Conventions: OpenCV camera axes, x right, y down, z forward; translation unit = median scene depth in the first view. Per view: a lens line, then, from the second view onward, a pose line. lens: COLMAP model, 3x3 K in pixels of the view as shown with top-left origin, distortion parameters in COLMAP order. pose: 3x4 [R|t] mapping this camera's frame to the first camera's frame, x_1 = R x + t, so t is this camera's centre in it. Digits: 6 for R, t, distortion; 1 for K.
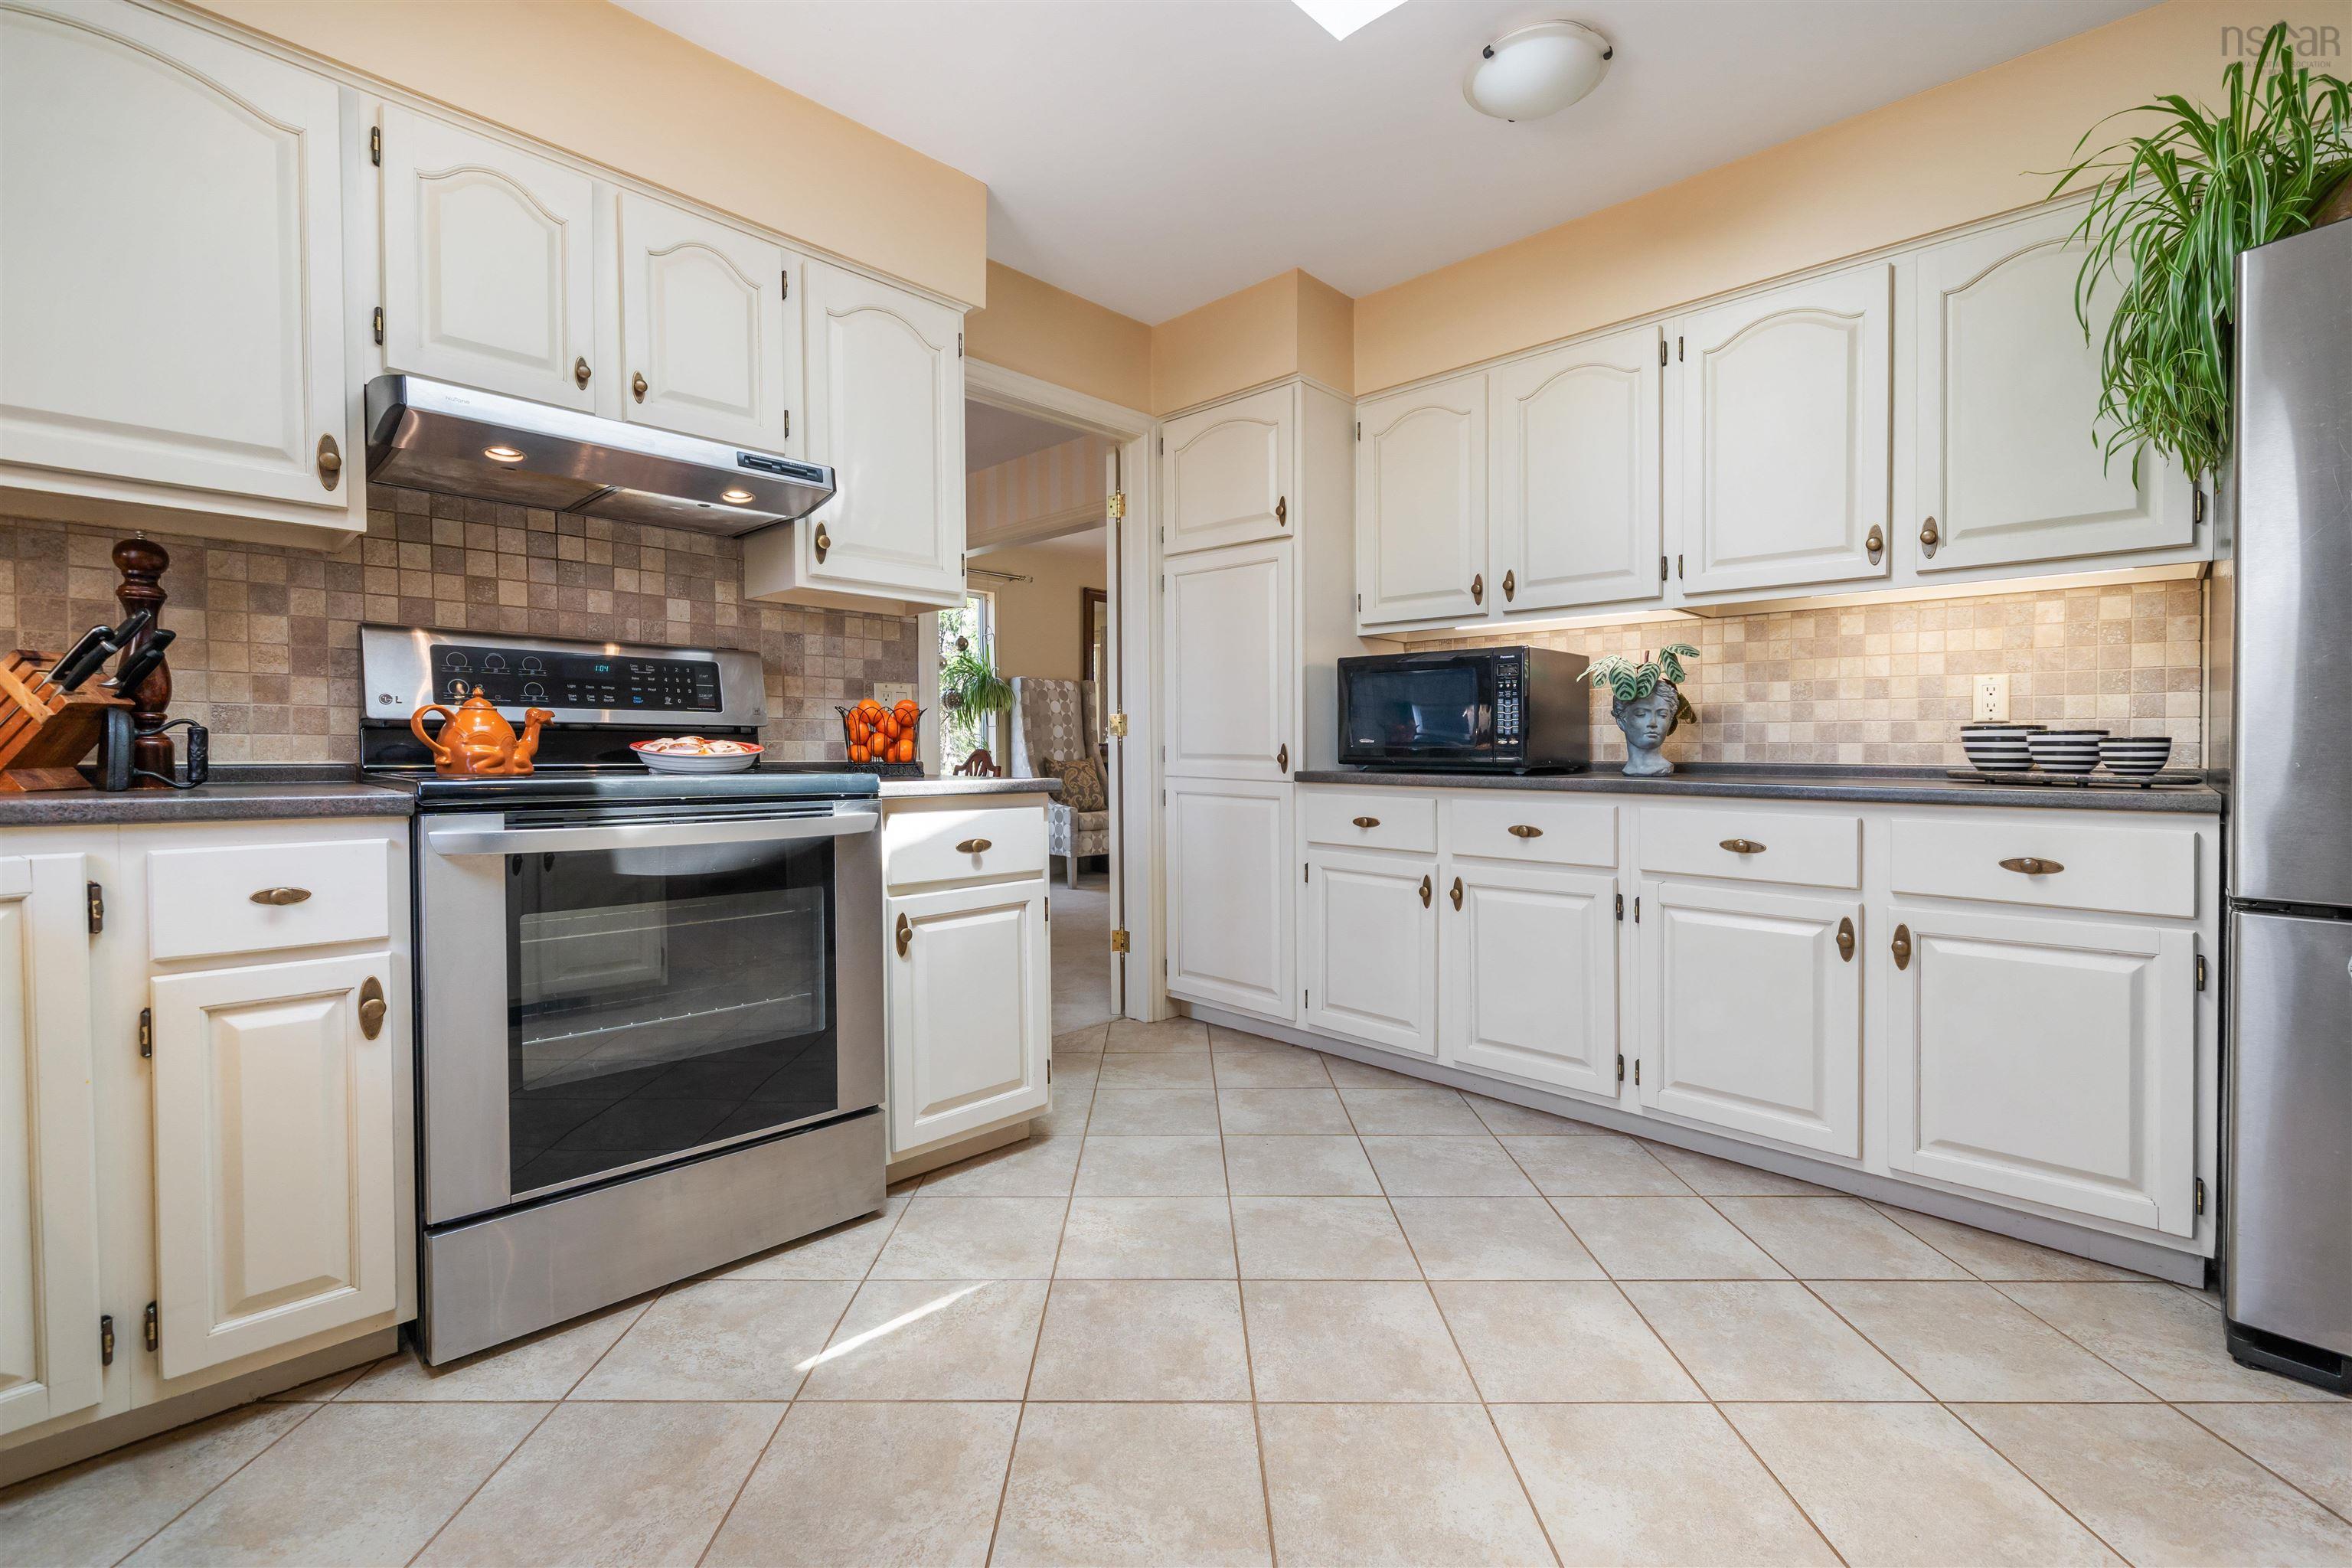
lens RADIAL K [[1013.7, 0, 1176.3], [0, 1013.7, 764.6], [0, 0, 1]] dist [0.002972, 0.000630]
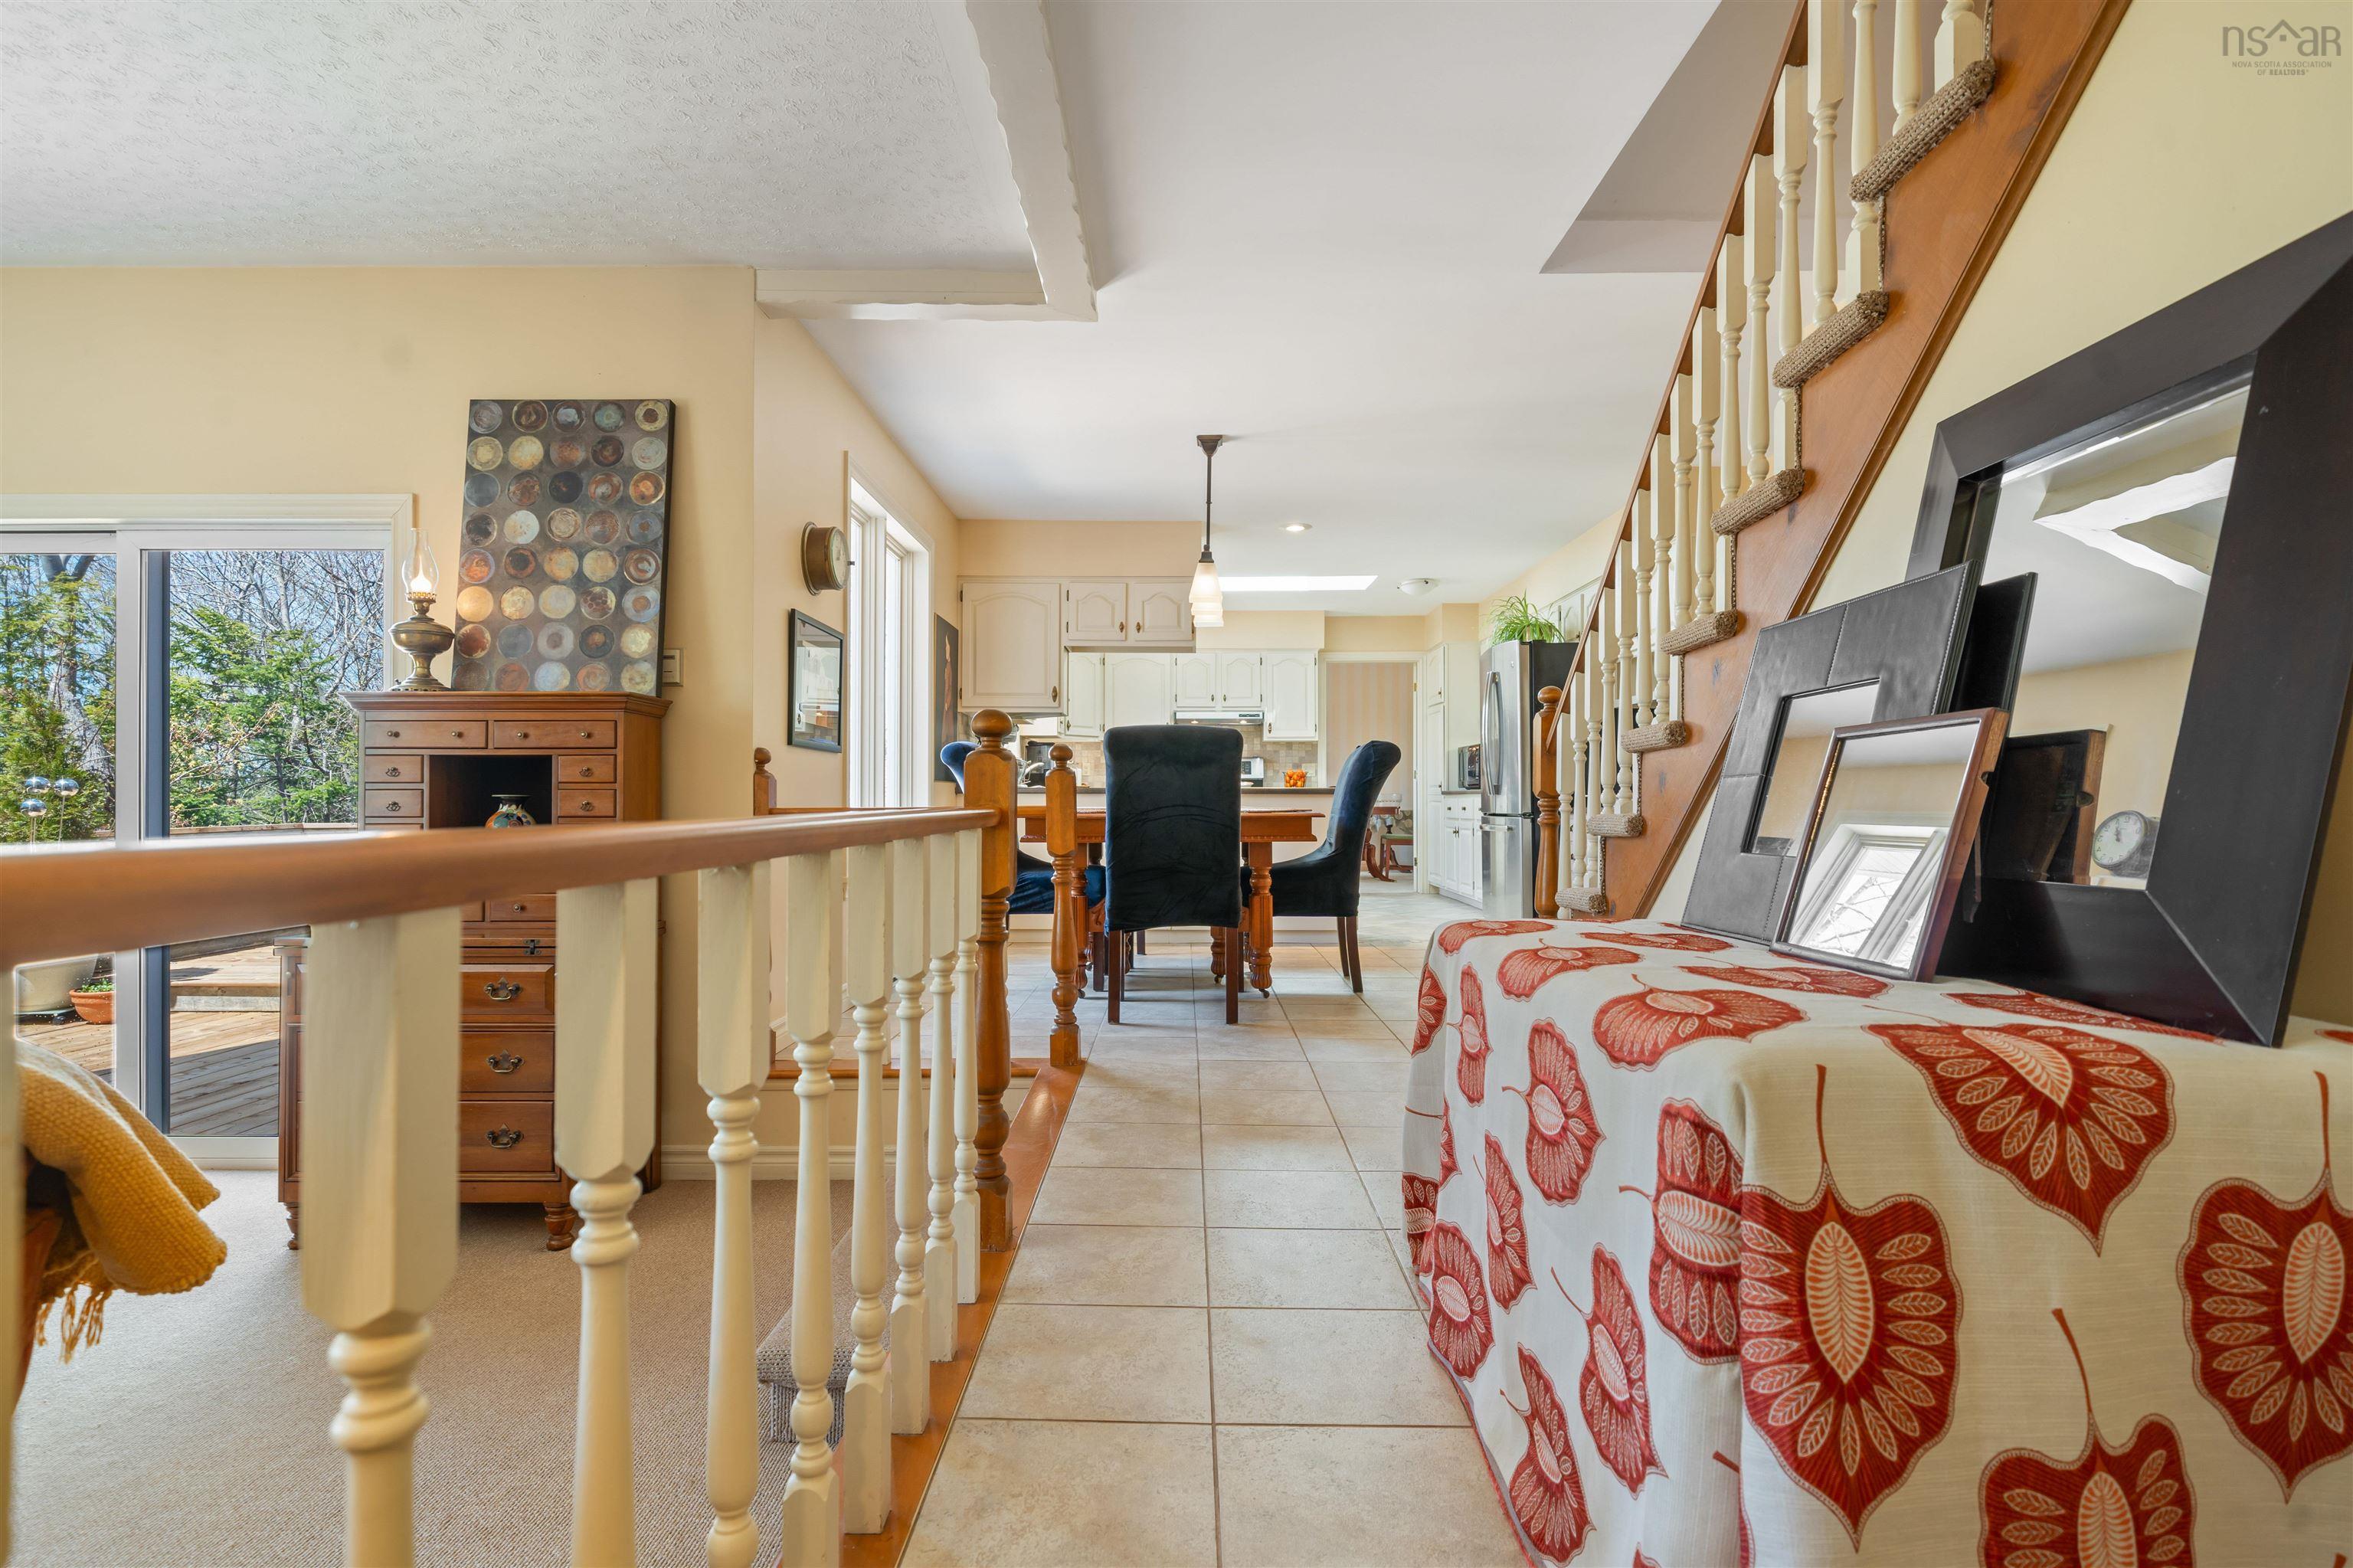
lens RADIAL K [[1192.8, 0, 1194.8], [0, 1192.8, 793.2], [0, 0, 1]] dist [-0.000305, 0.000286]
pose [[0.708741, -0.014688, -0.705316, 2.702654], [-0.006525, 0.999604, -0.027374, 0.150217], [0.705438, 0.024004, 0.708365, -2.435086]]
